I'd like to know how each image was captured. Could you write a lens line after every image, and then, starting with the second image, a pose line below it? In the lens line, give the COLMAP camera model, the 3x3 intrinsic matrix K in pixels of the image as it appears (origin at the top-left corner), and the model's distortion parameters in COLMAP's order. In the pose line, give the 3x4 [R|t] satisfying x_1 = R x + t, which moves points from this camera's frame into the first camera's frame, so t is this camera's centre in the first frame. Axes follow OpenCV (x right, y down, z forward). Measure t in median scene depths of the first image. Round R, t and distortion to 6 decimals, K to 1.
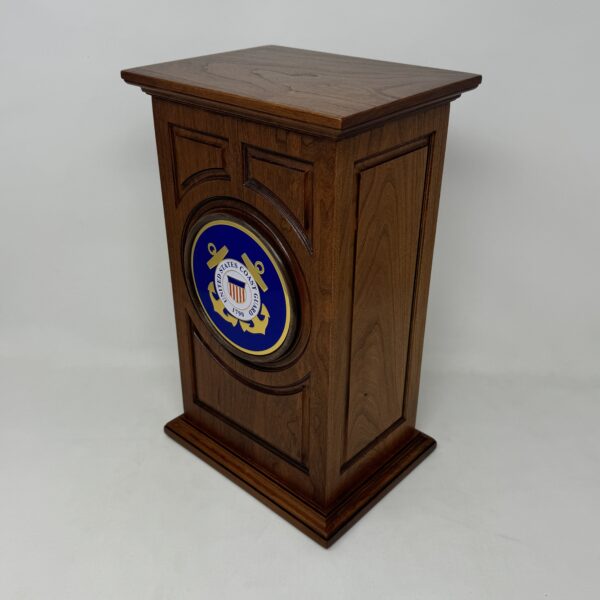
lens RADIAL K [[678.6, 0, 300.0], [0, 678.6, 300.0], [0, 0, 1]] dist [0.131350, -0.035458]
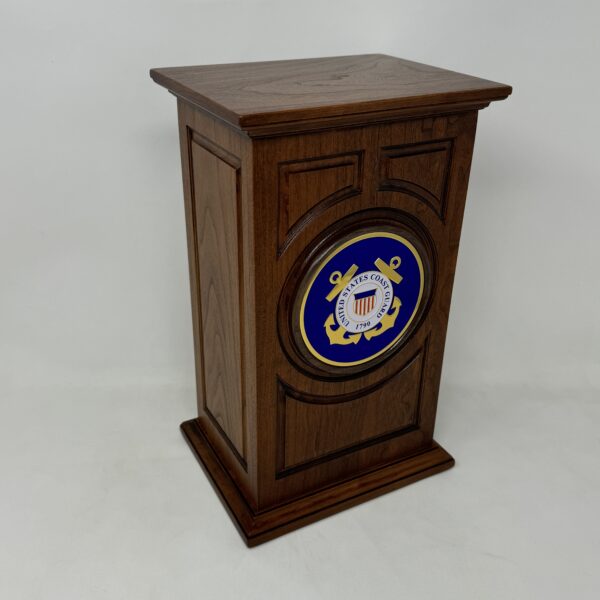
lens RADIAL K [[678.6, 0, 300.0], [0, 678.6, 300.0], [0, 0, 1]] dist [0.131350, -0.035458]
pose [[0.335455, -0.436464, 0.834847, -0.952783], [0.437597, 0.856980, 0.272202, -0.329447], [-0.834253, 0.274015, 0.478474, 0.621889]]
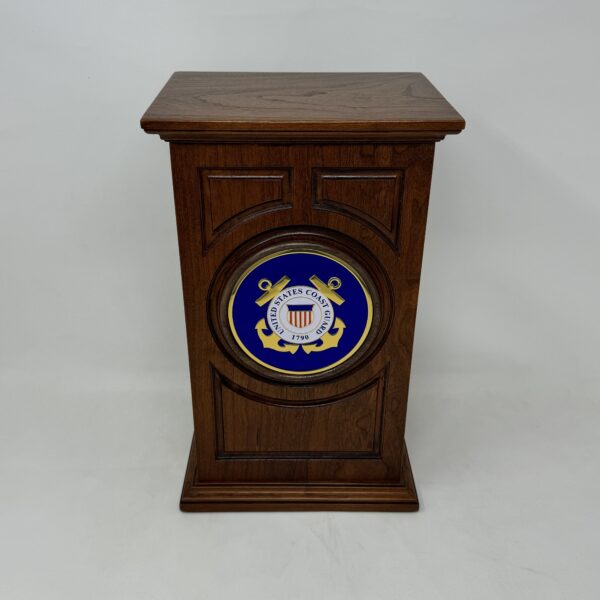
lens RADIAL K [[673.5, 0, 300.0], [0, 673.5, 300.0], [0, 0, 1]] dist [0.133367, -0.020653]
pose [[0.735388, -0.322654, 0.595902, -0.684938], [0.321193, 0.940279, 0.112742, -0.149887], [-0.596690, 0.108490, 0.795104, 0.219456]]
